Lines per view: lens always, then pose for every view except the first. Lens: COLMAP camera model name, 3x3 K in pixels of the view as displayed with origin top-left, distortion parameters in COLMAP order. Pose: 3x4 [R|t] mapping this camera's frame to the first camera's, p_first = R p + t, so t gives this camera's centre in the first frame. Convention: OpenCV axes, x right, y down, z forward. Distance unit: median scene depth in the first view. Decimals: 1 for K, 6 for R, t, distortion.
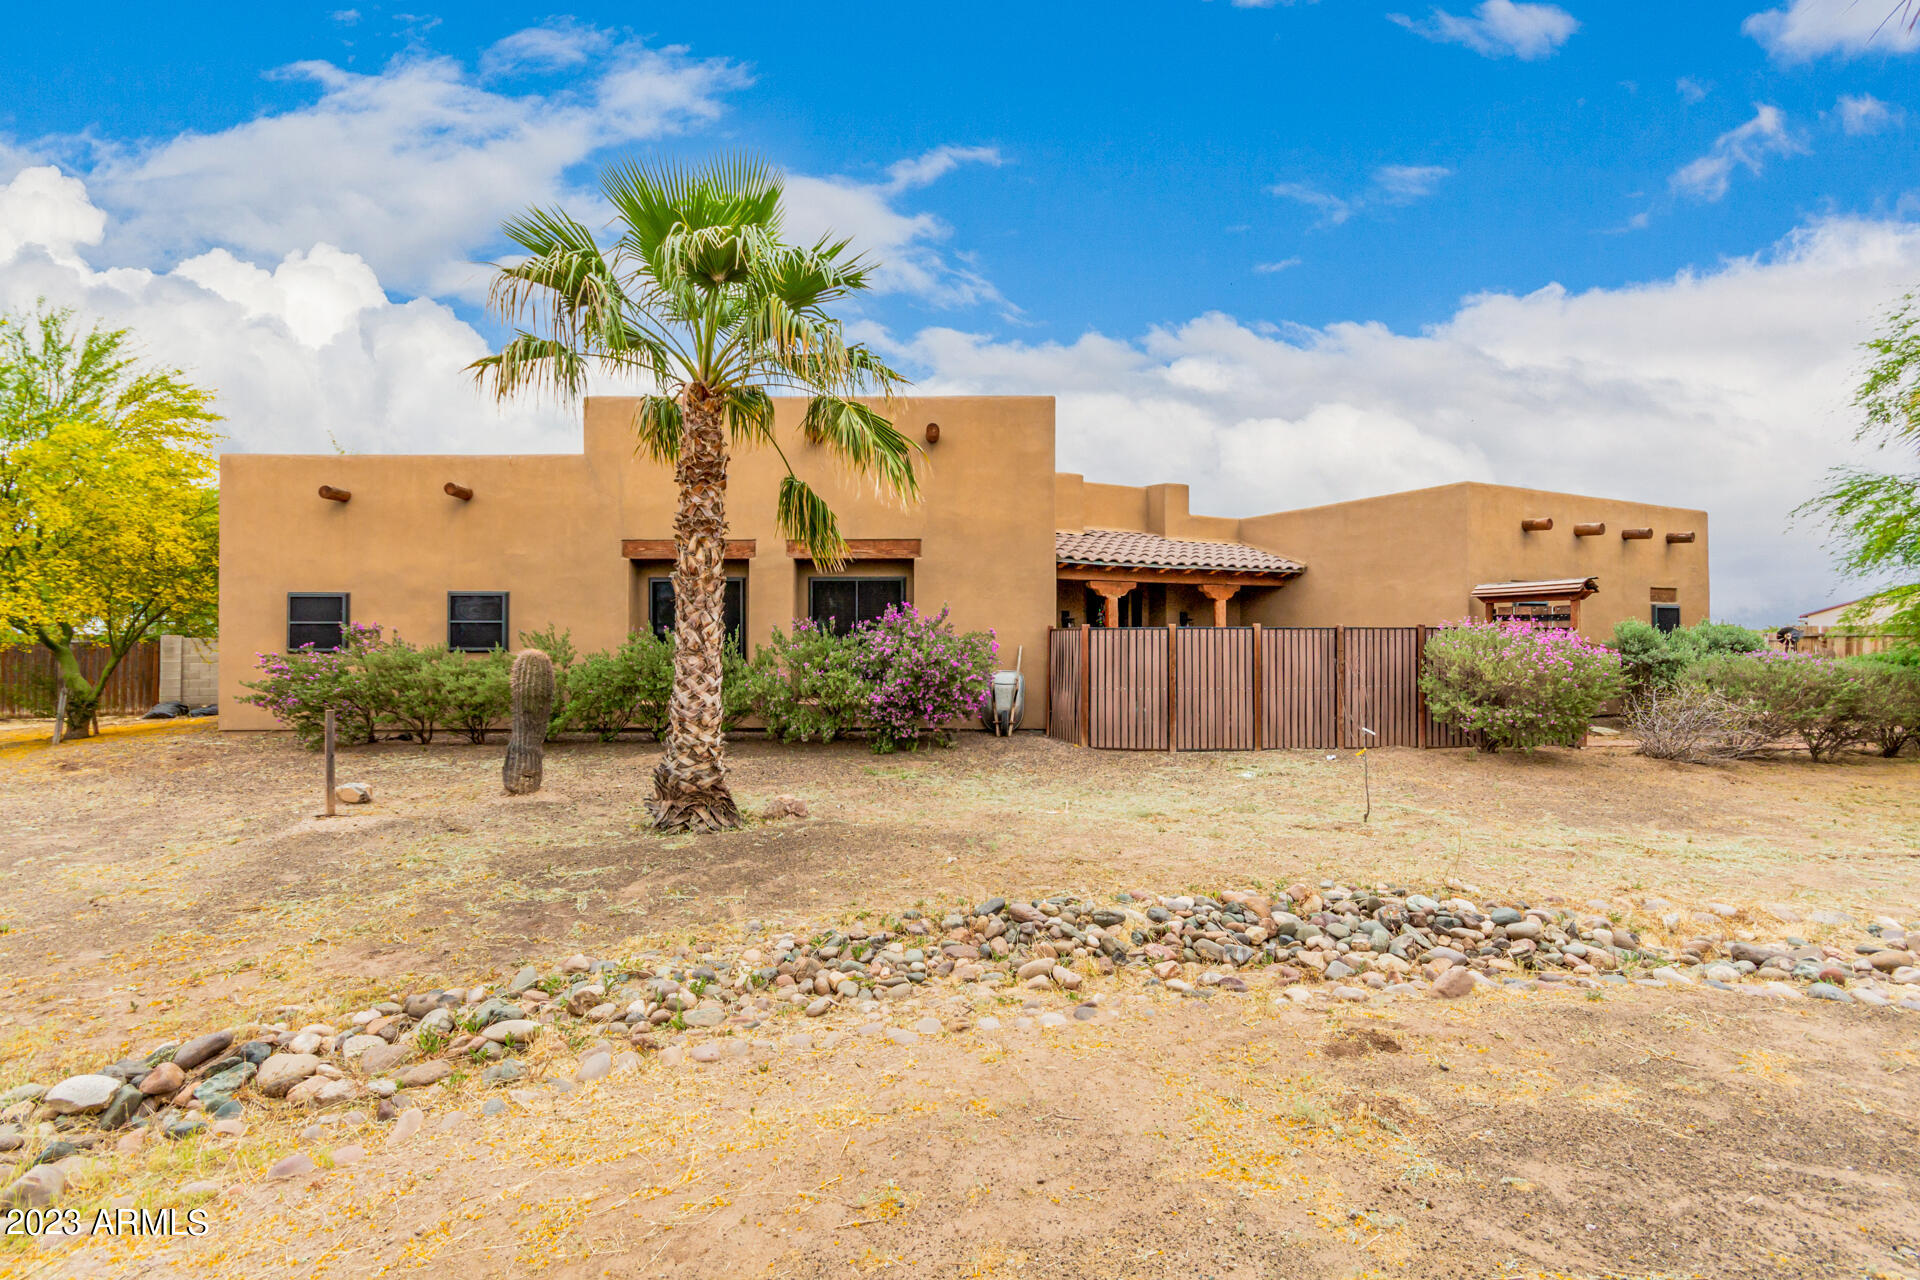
lens RADIAL K [[891.4, 0, 960.0], [0, 891.4, 640.0], [0, 0, 1]] dist [0.001232, 0.000077]
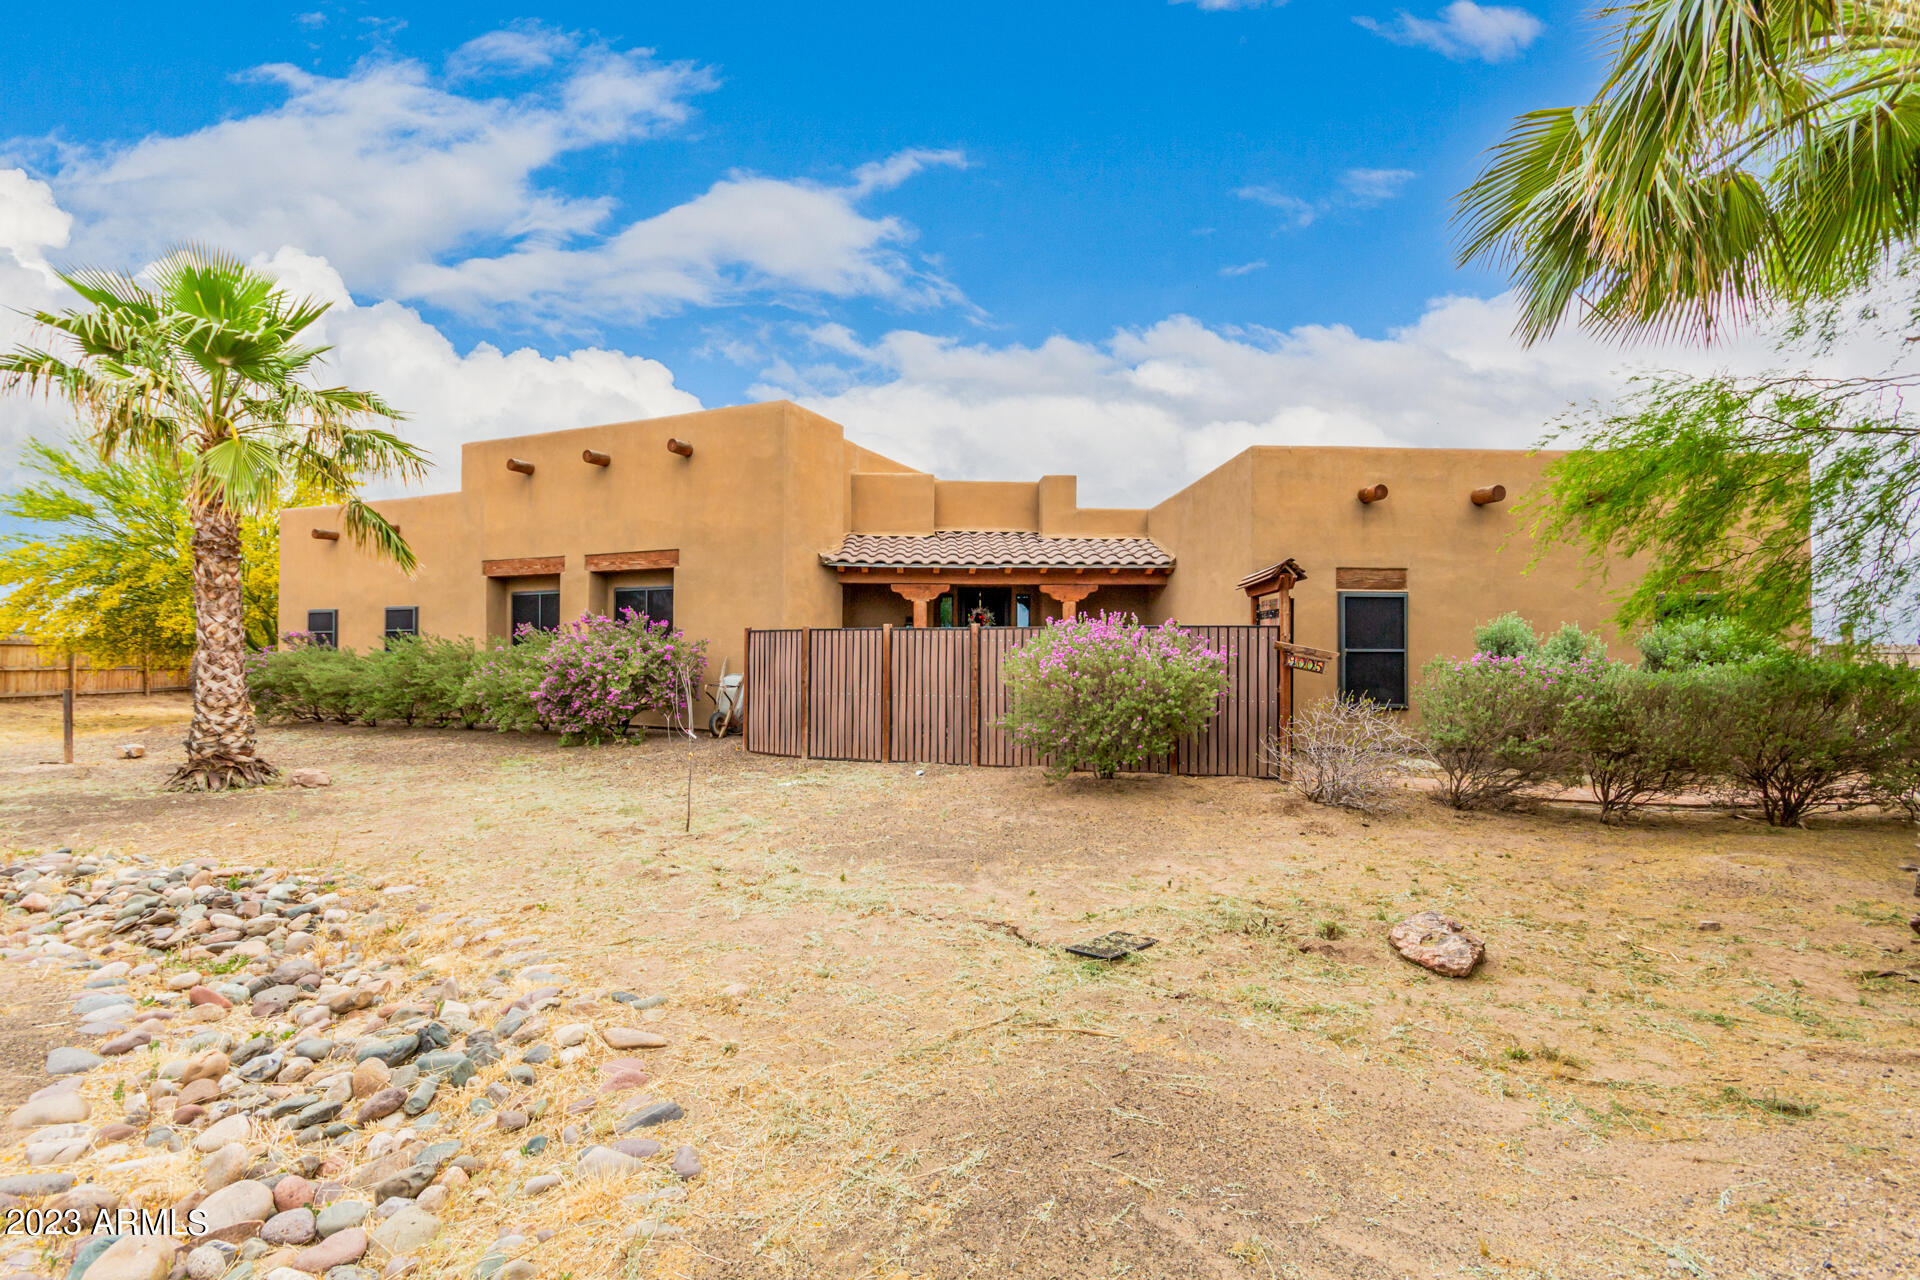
lens RADIAL K [[891.4, 0, 960.0], [0, 891.4, 640.0], [0, 0, 1]] dist [0.001232, 0.000077]
pose [[0.912725, -0.003504, -0.408559, 0.694581], [-0.004218, 0.999829, -0.017999, 0.012663], [0.408552, 0.018152, 0.912554, 0.173143]]
